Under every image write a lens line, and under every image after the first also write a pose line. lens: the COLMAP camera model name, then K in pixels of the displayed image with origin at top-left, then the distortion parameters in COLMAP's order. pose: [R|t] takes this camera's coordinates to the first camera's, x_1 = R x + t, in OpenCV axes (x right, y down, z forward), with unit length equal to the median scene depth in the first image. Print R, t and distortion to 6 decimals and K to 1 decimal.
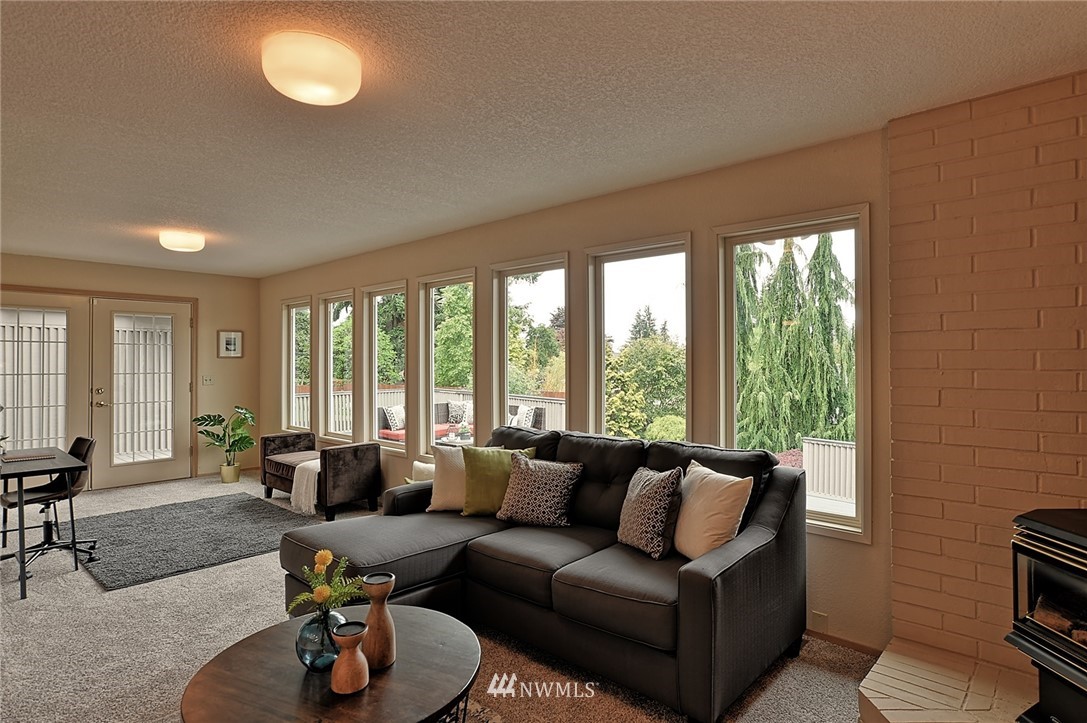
lens RADIAL K [[591.2, 0, 547.9], [0, 591.2, 360.8], [0, 0, 1]] dist [-0.003757, -0.000616]
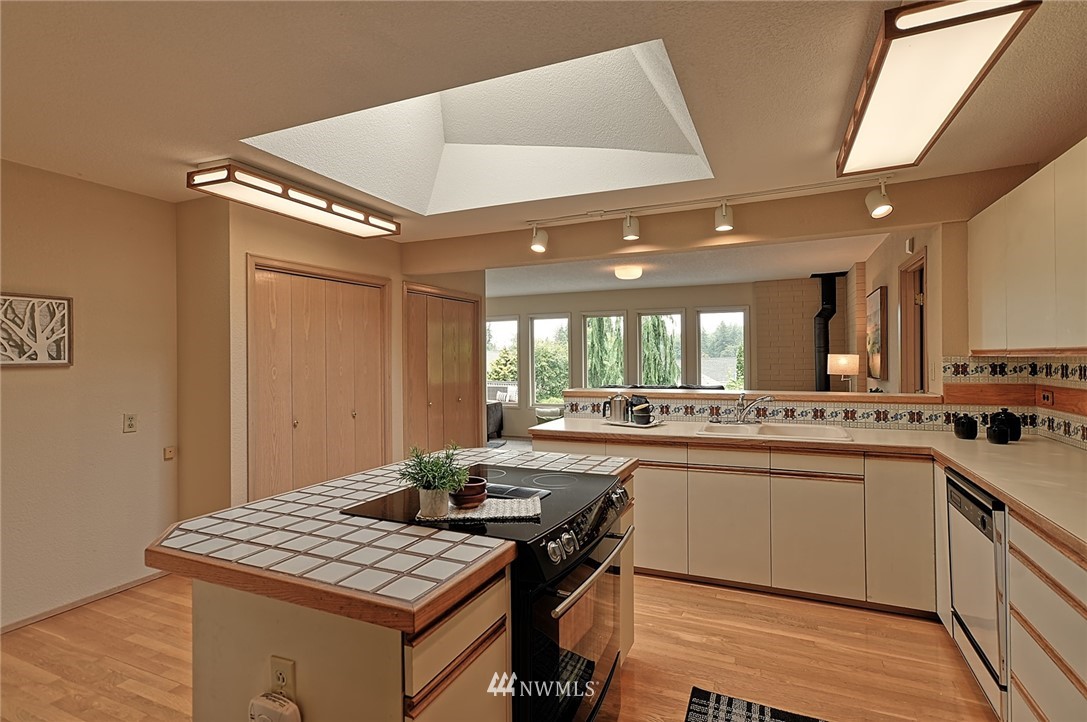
lens RADIAL K [[532.9, 0, 573.4], [0, 532.9, 357.3], [0, 0, 1]] dist [0.001182, 0.005457]
pose [[0.940124, -0.007591, 0.340748, -0.186867], [0.008337, 0.999965, -0.000724, 0.000122], [-0.340731, 0.003521, 0.940154, -0.194015]]
